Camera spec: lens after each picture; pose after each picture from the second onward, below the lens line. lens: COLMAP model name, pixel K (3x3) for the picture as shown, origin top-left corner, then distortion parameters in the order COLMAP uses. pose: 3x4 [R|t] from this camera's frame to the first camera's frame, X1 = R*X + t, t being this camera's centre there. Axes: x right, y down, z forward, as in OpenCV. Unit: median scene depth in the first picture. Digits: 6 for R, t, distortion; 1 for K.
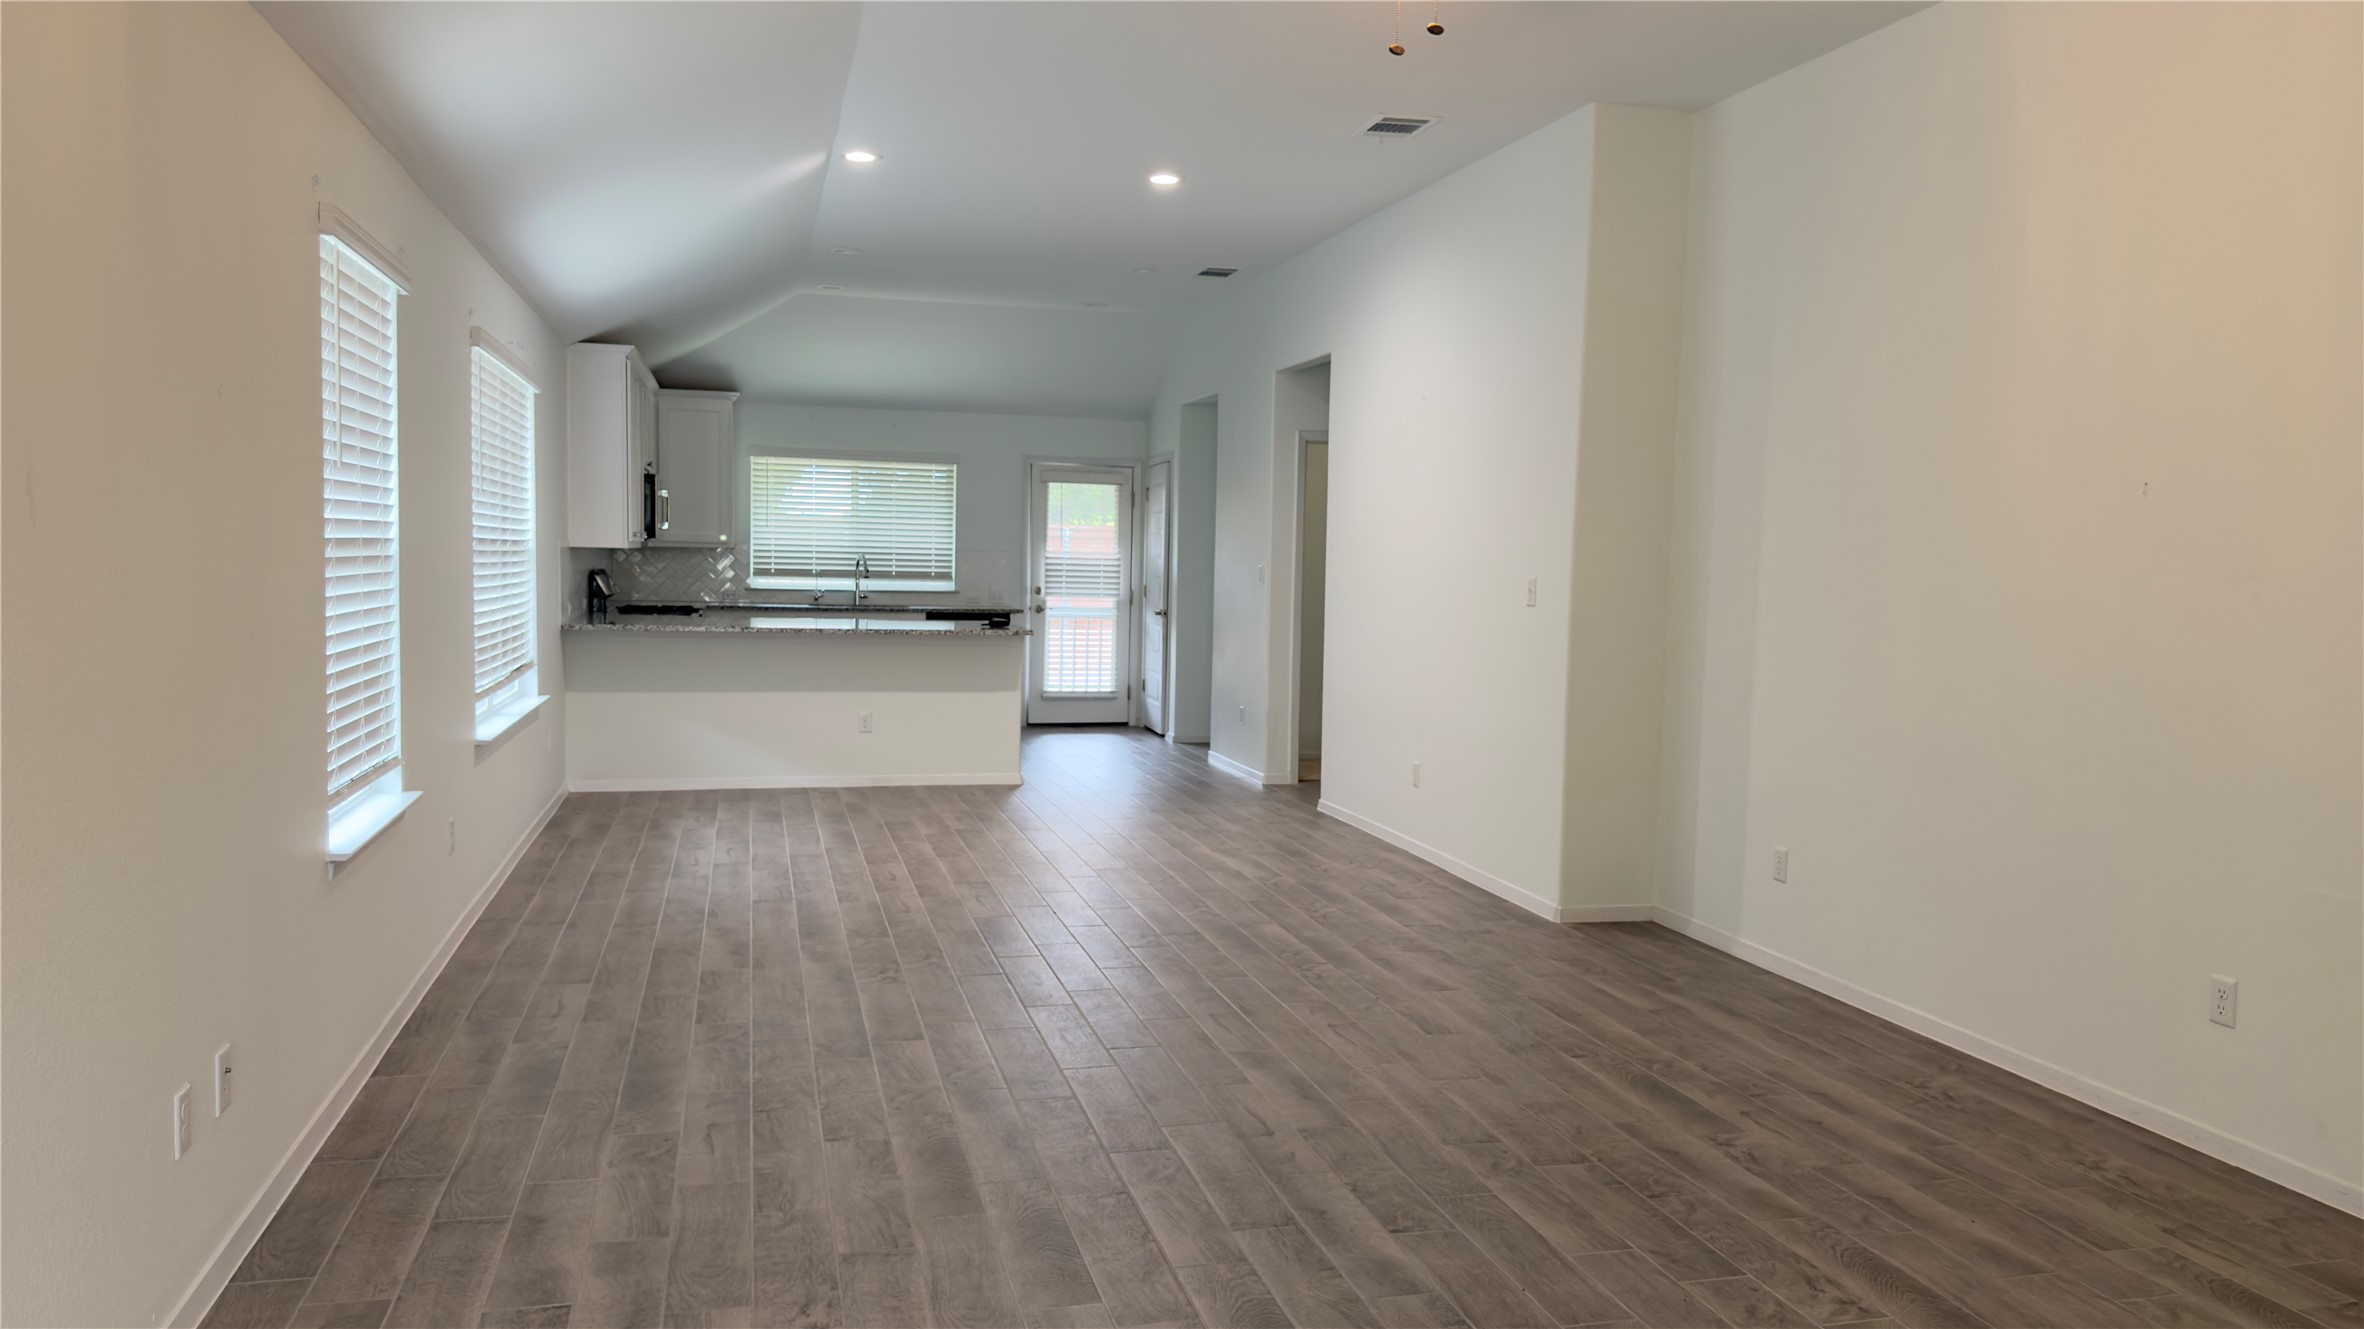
lens RADIAL K [[1667.1, 0, 1174.6], [0, 1667.1, 660.1], [0, 0, 1]] dist [0.062114, -0.086556]
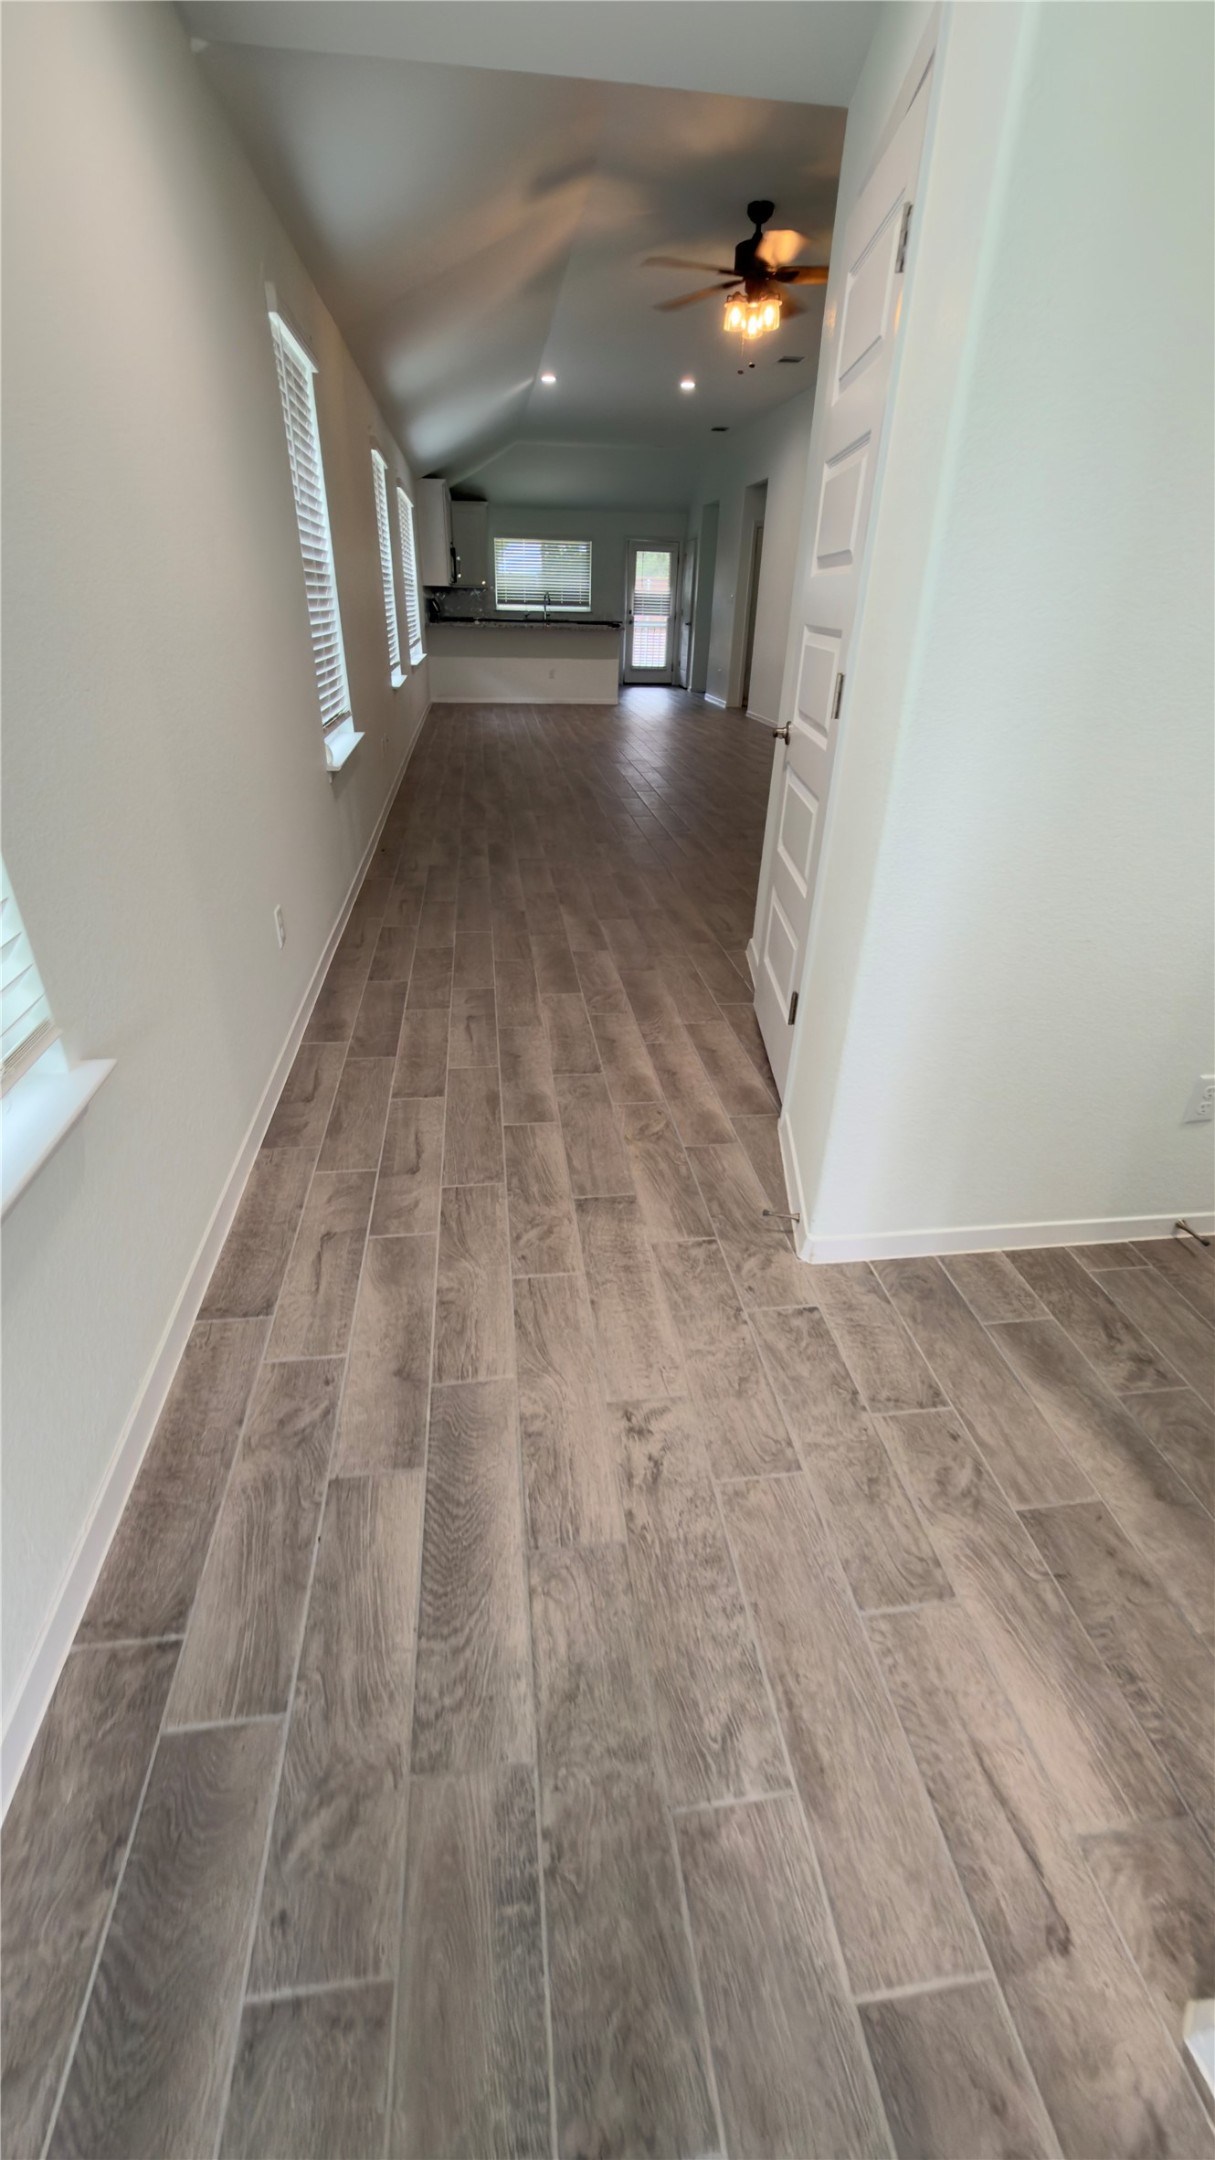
lens RADIAL K [[857.7, 0, 599.0], [0, 857.7, 1084.1], [0, 0, 1]] dist [-0.001017, 0.000335]
pose [[0.992294, 0.061665, -0.107476, 0.036265], [-0.009002, 0.900956, 0.433818, 0.029799], [0.123582, -0.429507, 0.894568, -0.254193]]
